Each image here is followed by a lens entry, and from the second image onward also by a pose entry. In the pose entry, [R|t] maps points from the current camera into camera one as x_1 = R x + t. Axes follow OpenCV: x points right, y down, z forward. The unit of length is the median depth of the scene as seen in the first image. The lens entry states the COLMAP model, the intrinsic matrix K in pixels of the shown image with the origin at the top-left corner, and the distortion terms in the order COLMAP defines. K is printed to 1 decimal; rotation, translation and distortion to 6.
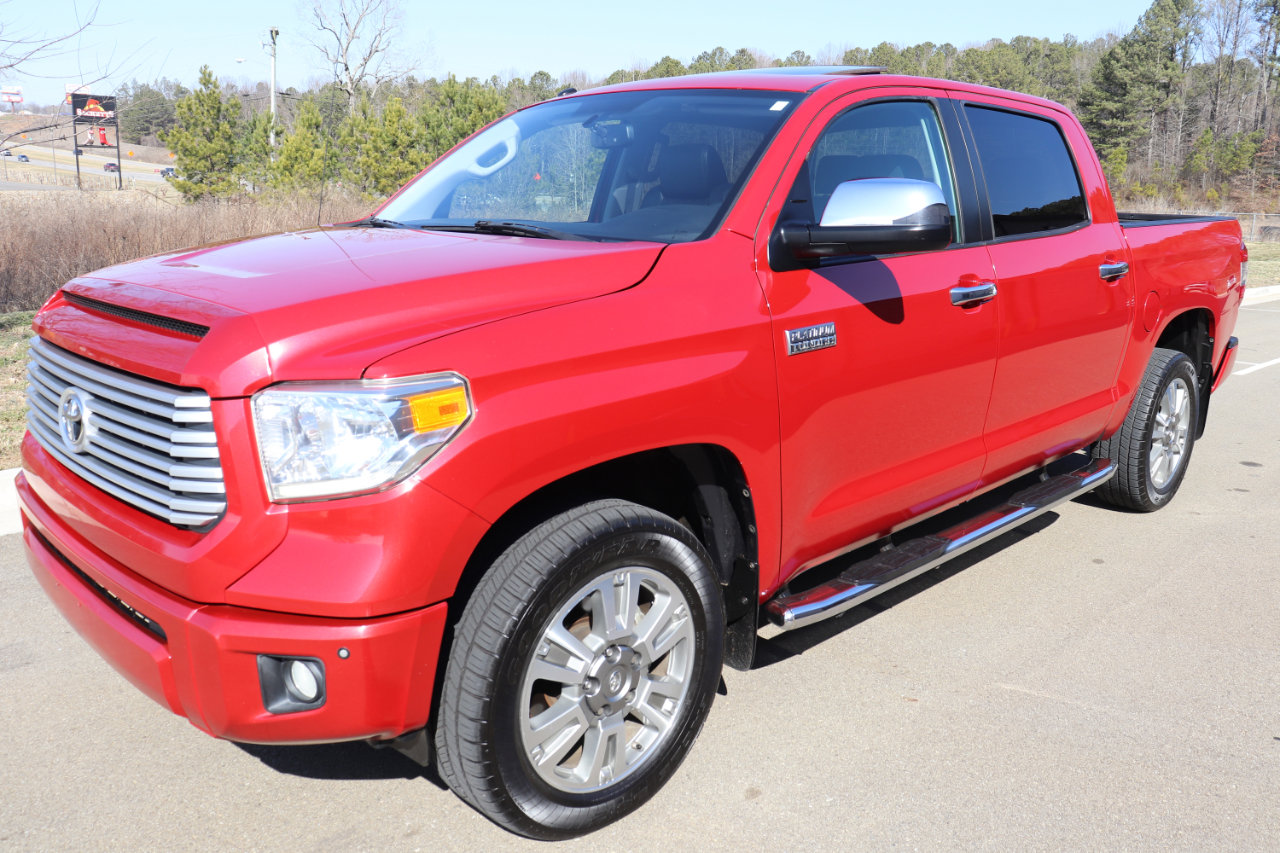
lens RADIAL K [[1035.4, 0, 642.0], [0, 1035.4, 422.4], [0, 0, 1]] dist [-0.179080, 0.158110]
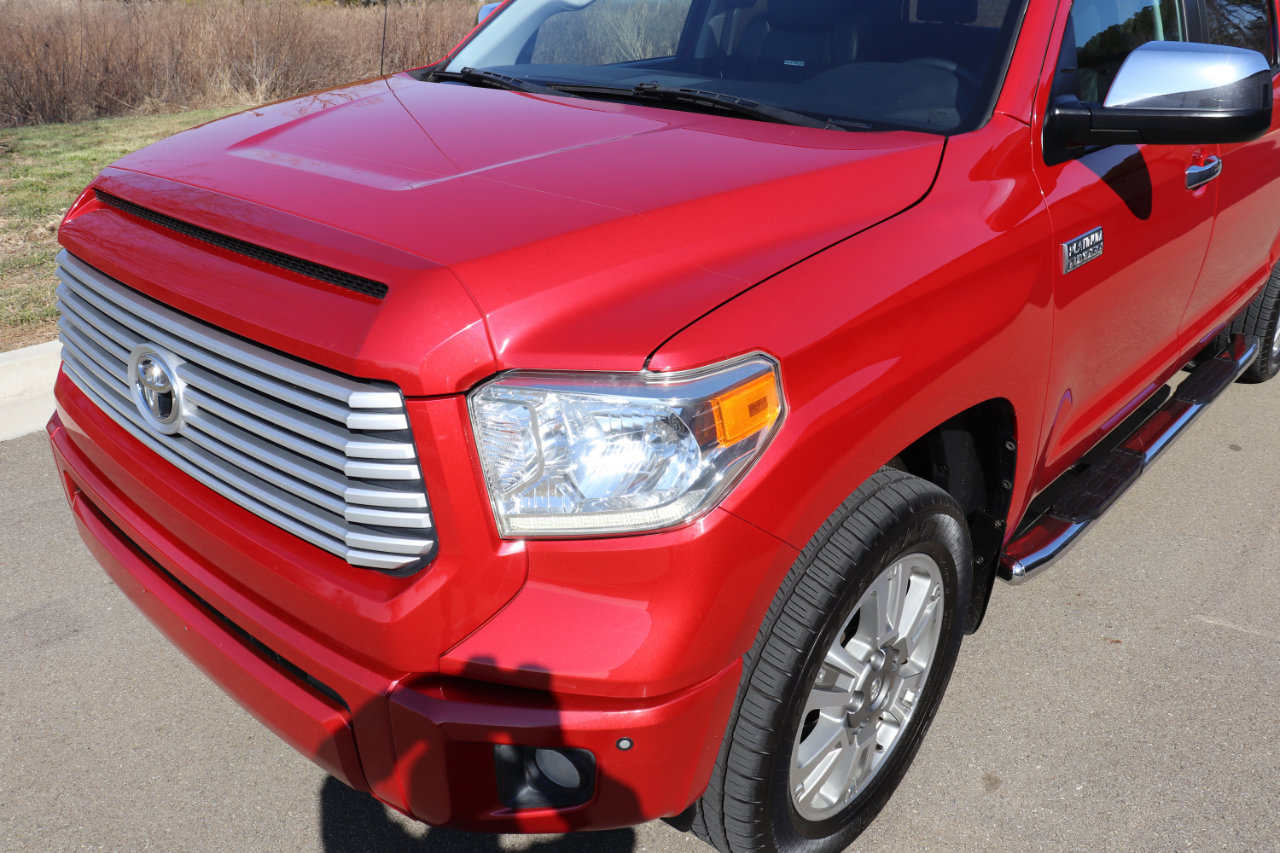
lens RADIAL K [[1035.4, 0, 642.0], [0, 1035.4, 422.4], [0, 0, 1]] dist [-0.179080, 0.158110]
pose [[0.998425, -0.018413, 0.052996, -0.258665], [0.007978, 0.981606, 0.190753, -0.116908], [-0.055534, -0.190029, 0.980207, 0.258986]]
